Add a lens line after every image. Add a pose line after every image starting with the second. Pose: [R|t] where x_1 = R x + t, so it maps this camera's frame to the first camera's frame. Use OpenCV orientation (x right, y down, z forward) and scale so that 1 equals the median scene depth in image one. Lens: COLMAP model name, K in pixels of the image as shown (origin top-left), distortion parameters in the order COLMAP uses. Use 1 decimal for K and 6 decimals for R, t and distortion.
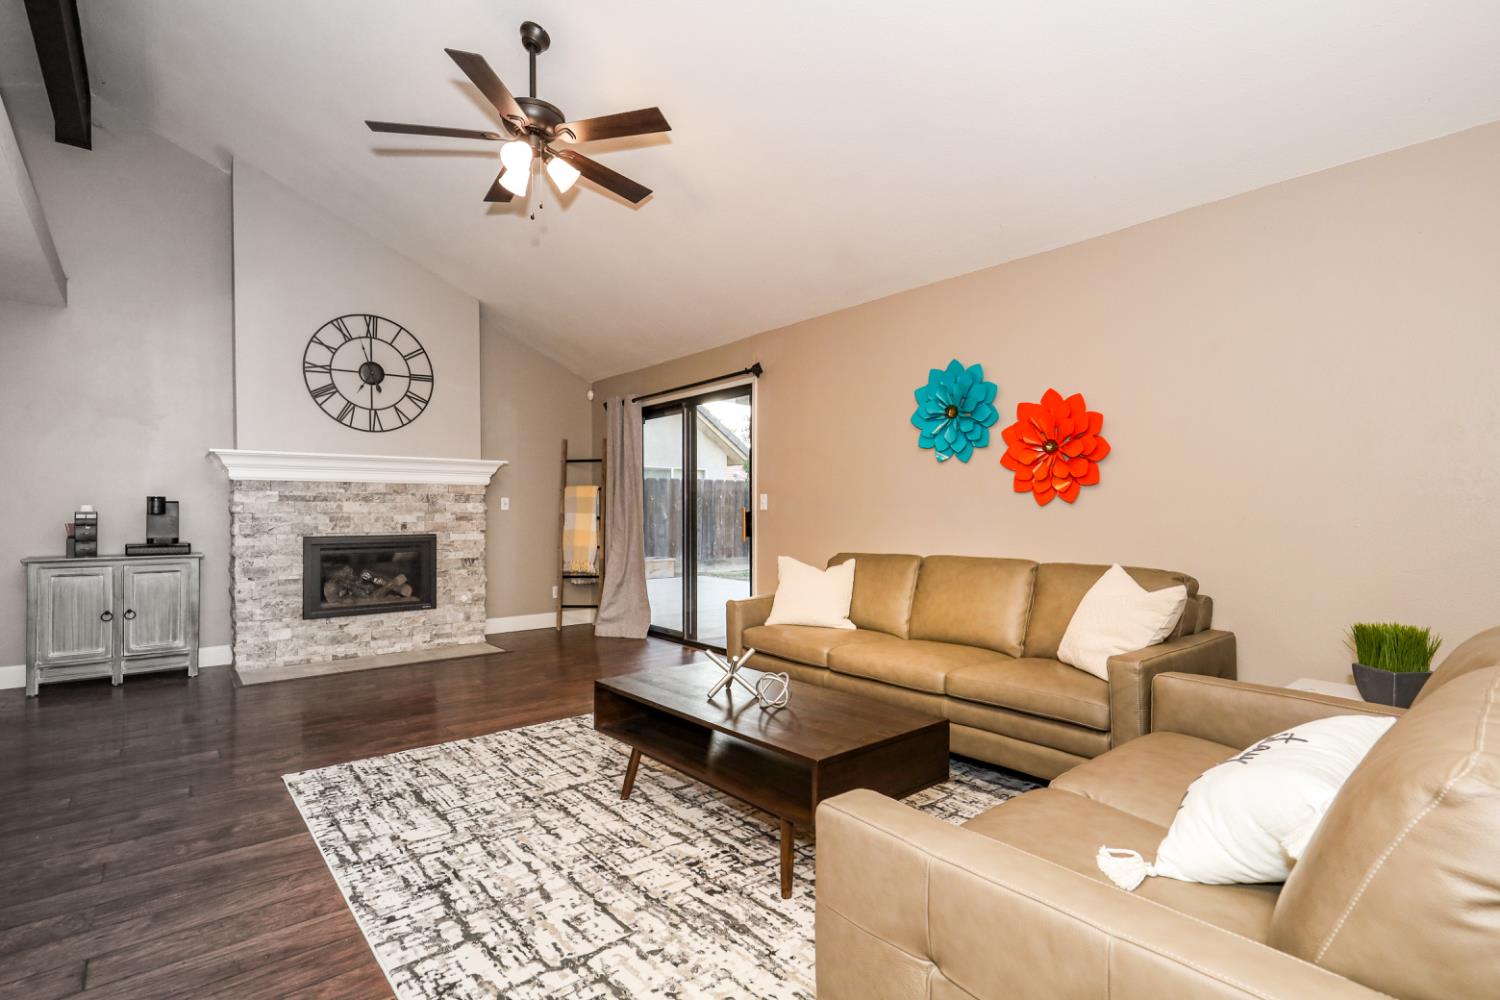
lens RADIAL K [[717.4, 0, 749.8], [0, 717.4, 507.6], [0, 0, 1]] dist [0.000579, 0.000105]
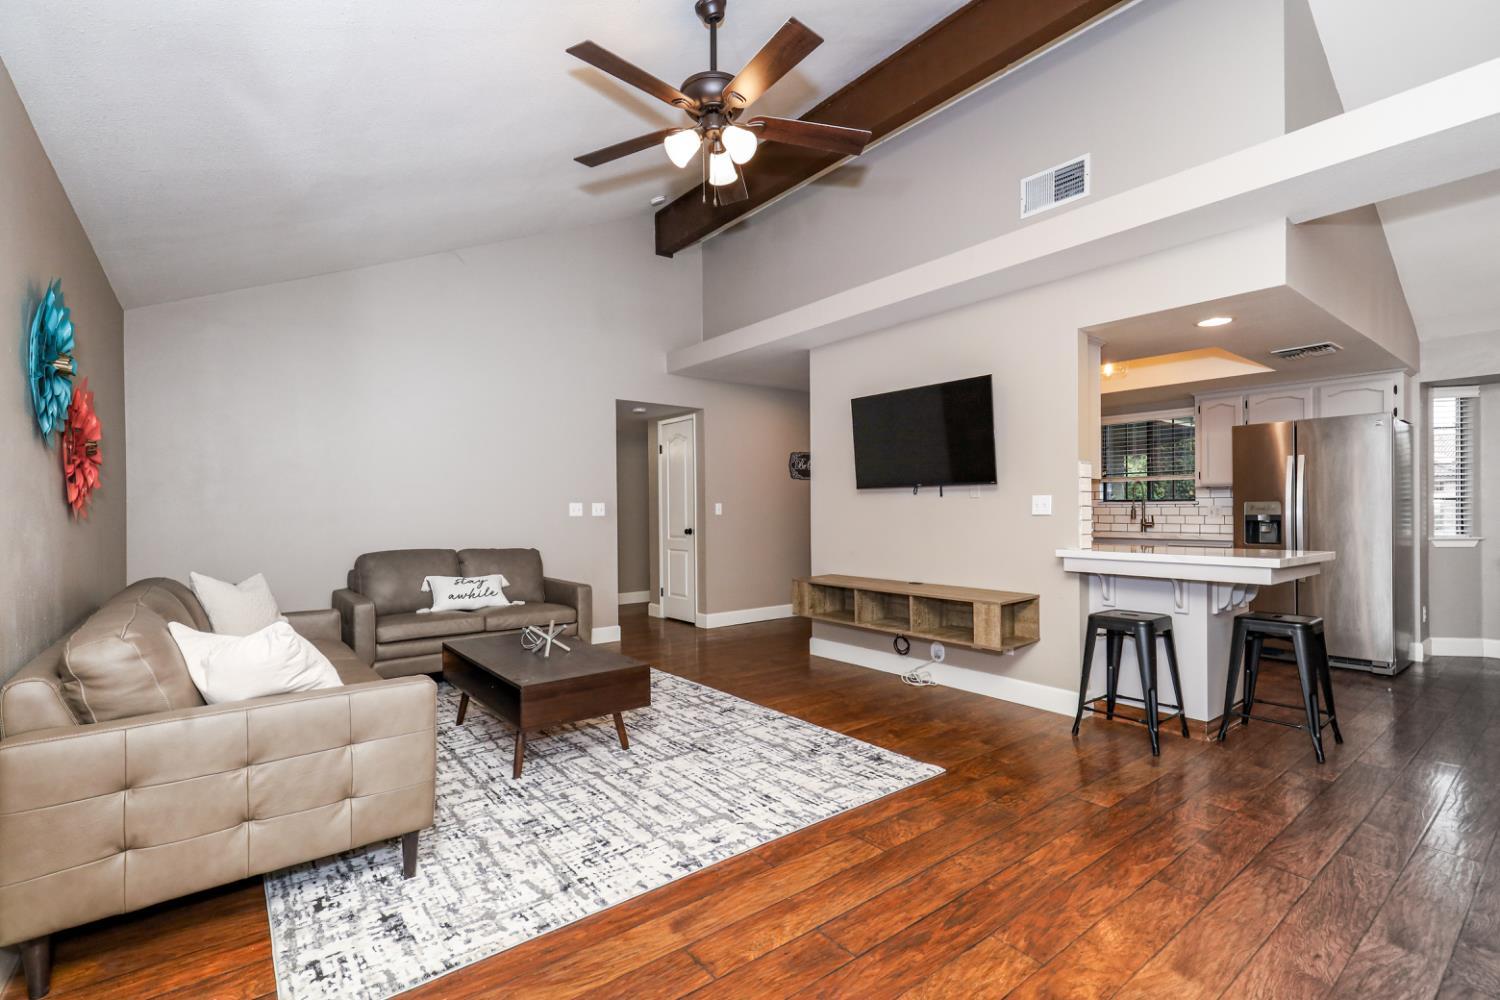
lens RADIAL K [[681.9, 0, 750.7], [0, 681.9, 508.5], [0, 0, 1]] dist [0.000088, 0.000006]
pose [[-0.999371, 0.007507, 0.034665, -0.439647], [0.007102, 0.999905, -0.011778, -0.002139], [-0.034751, -0.011524, -0.999330, 2.205240]]
